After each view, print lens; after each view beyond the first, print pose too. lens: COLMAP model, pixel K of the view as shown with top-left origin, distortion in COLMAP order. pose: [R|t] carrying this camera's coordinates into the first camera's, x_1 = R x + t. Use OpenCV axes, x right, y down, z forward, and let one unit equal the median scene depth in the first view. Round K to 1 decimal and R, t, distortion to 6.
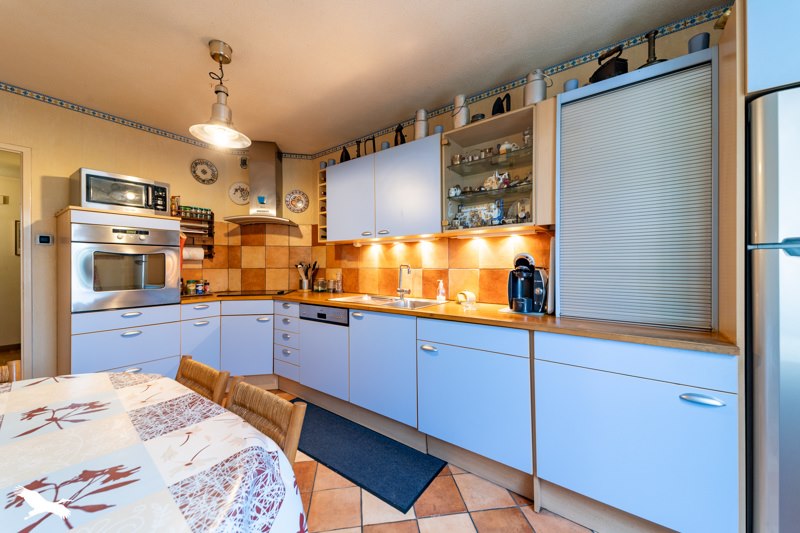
lens RADIAL K [[296.7, 0, 403.4], [0, 296.7, 265.7], [0, 0, 1]] dist [0.035121, 0.000007]
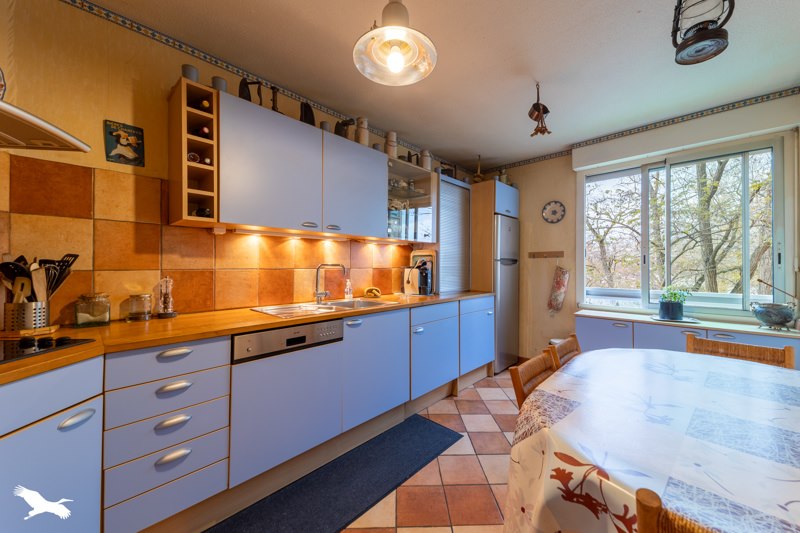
lens RADIAL K [[296.7, 0, 403.4], [0, 296.7, 265.7], [0, 0, 1]] dist [0.035121, 0.000007]
pose [[0.135833, 0.002493, 0.990729, -0.869506], [-0.002852, 0.999994, -0.002126, 0.001242], [-0.990728, -0.002537, 0.135839, 0.647851]]
